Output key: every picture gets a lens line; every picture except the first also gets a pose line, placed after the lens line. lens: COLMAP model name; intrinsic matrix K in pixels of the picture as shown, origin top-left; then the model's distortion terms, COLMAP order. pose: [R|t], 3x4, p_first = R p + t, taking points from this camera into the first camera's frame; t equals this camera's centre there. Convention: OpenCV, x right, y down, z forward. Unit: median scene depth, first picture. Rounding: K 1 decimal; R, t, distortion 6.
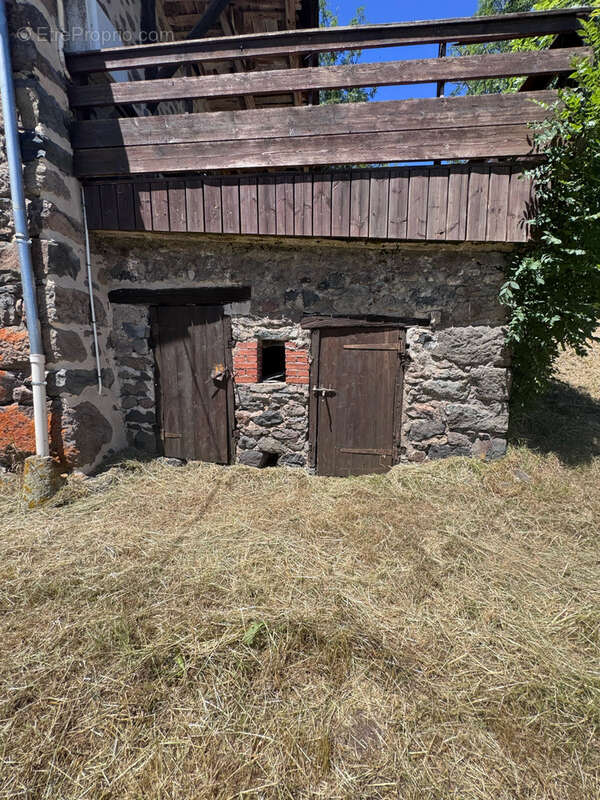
lens RADIAL K [[318.1, 0, 300.0], [0, 318.1, 400.0], [0, 0, 1]] dist [-0.003017, 0.000399]
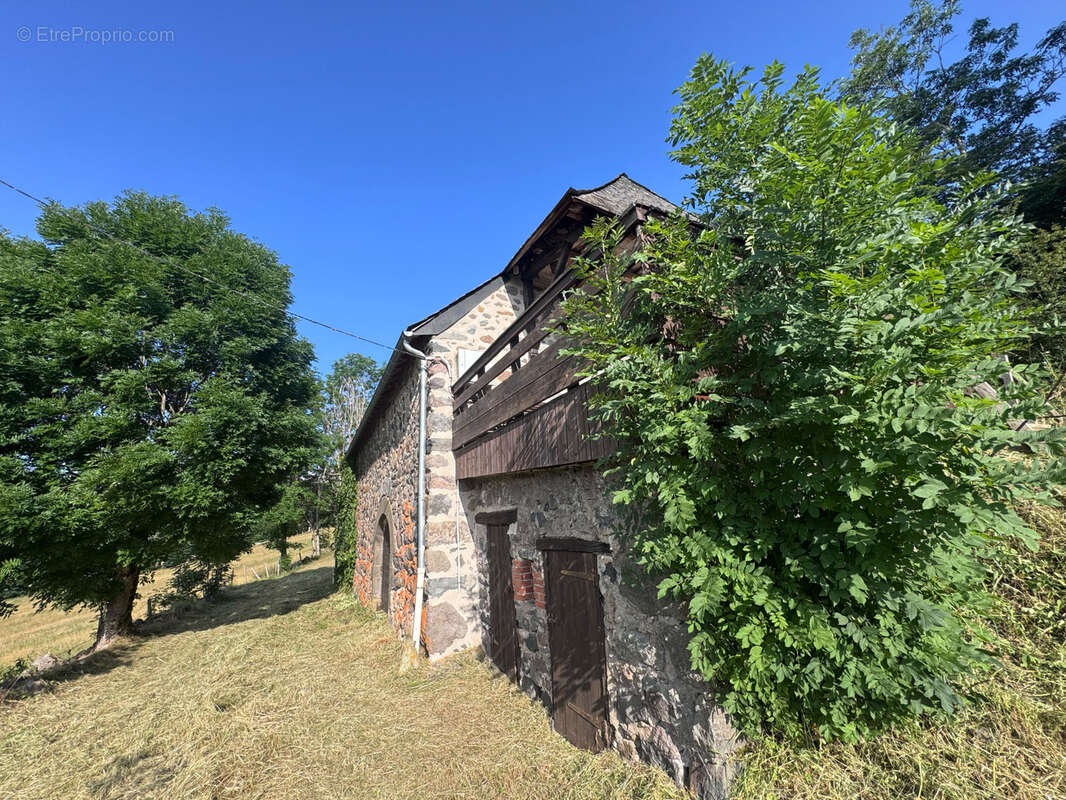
lens RADIAL K [[423.9, 0, 533.0], [0, 423.9, 400.0], [0, 0, 1]] dist [-0.003017, 0.000399]
pose [[0.524669, -0.258556, -0.811092, 1.209057], [-0.055505, 0.940346, -0.335663, -0.216957], [0.849495, 0.221132, 0.479019, 0.229011]]
